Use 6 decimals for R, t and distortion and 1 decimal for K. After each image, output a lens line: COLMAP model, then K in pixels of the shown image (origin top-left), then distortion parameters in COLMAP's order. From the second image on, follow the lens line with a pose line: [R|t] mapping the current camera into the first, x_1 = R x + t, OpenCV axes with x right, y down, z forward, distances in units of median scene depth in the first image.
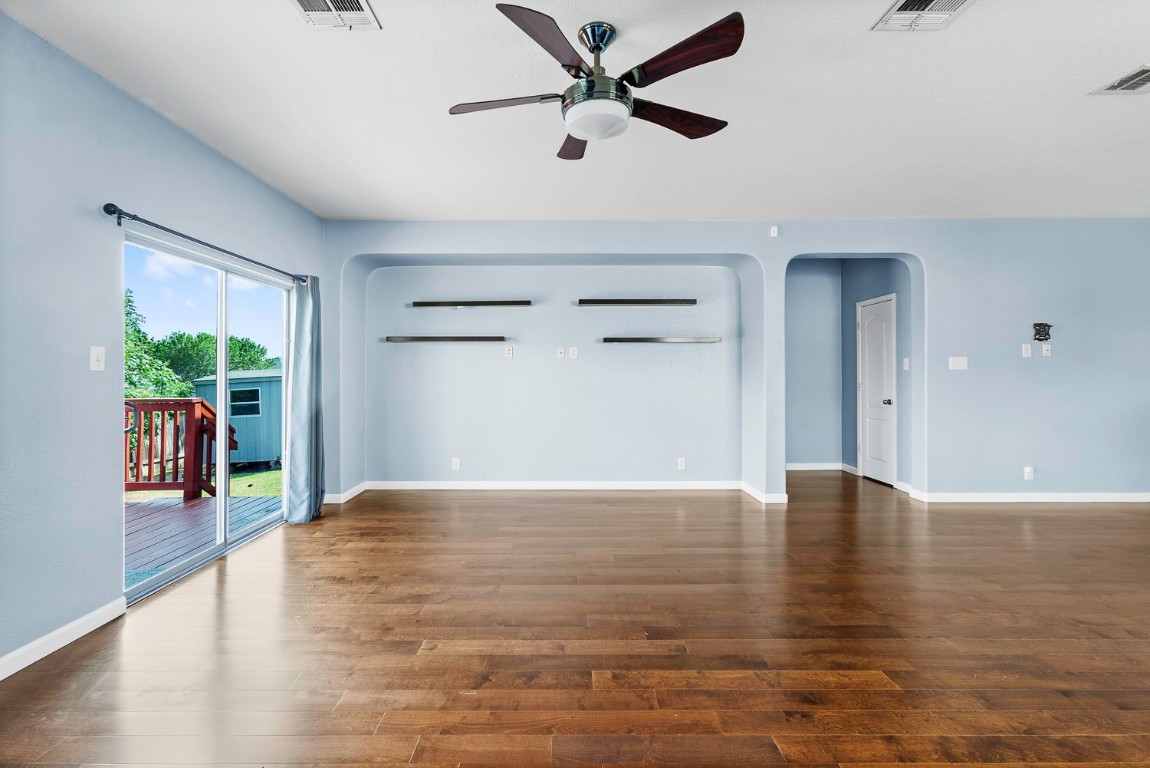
lens RADIAL K [[523.0, 0, 565.3], [0, 523.0, 376.3], [0, 0, 1]] dist [-0.013579, 0.010270]
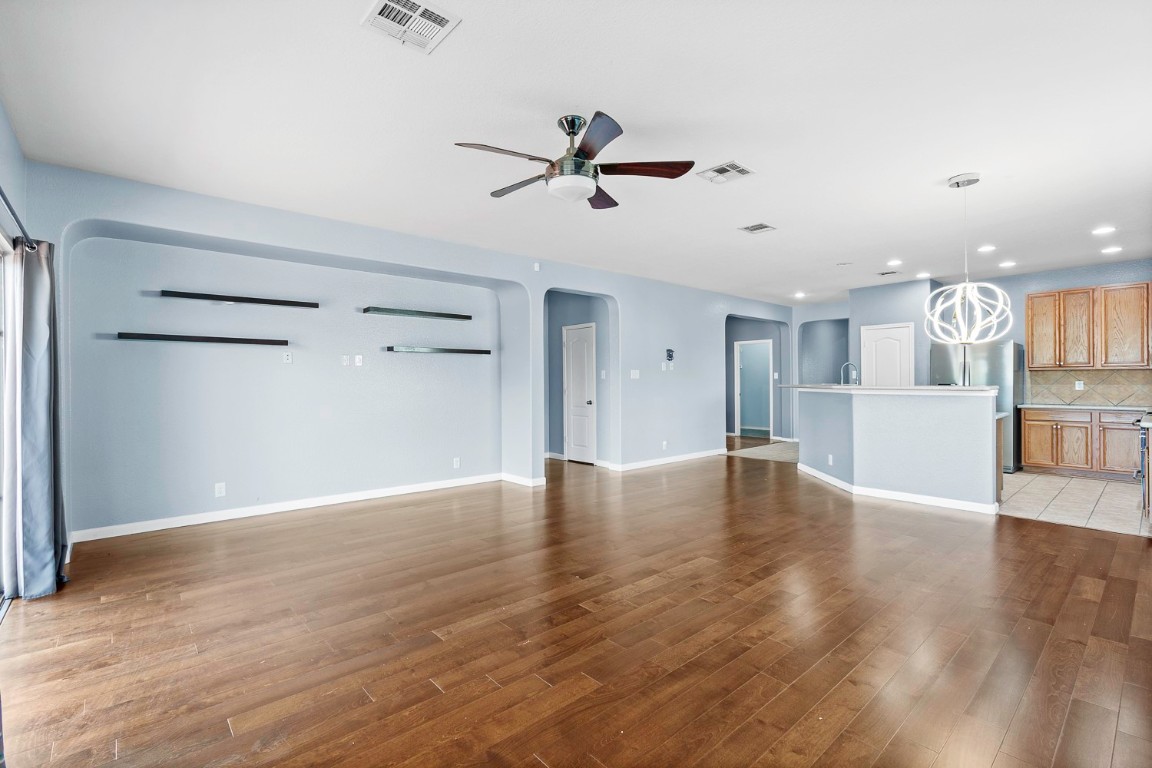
lens RADIAL K [[523.9, 0, 579.7], [0, 523.9, 388.5], [0, 0, 1]] dist [-0.013579, 0.010270]
pose [[0.745635, -0.009350, 0.666289, -0.344300], [0.004874, 0.999951, 0.008578, 0.001264], [-0.666336, -0.003148, 0.745645, 0.001980]]
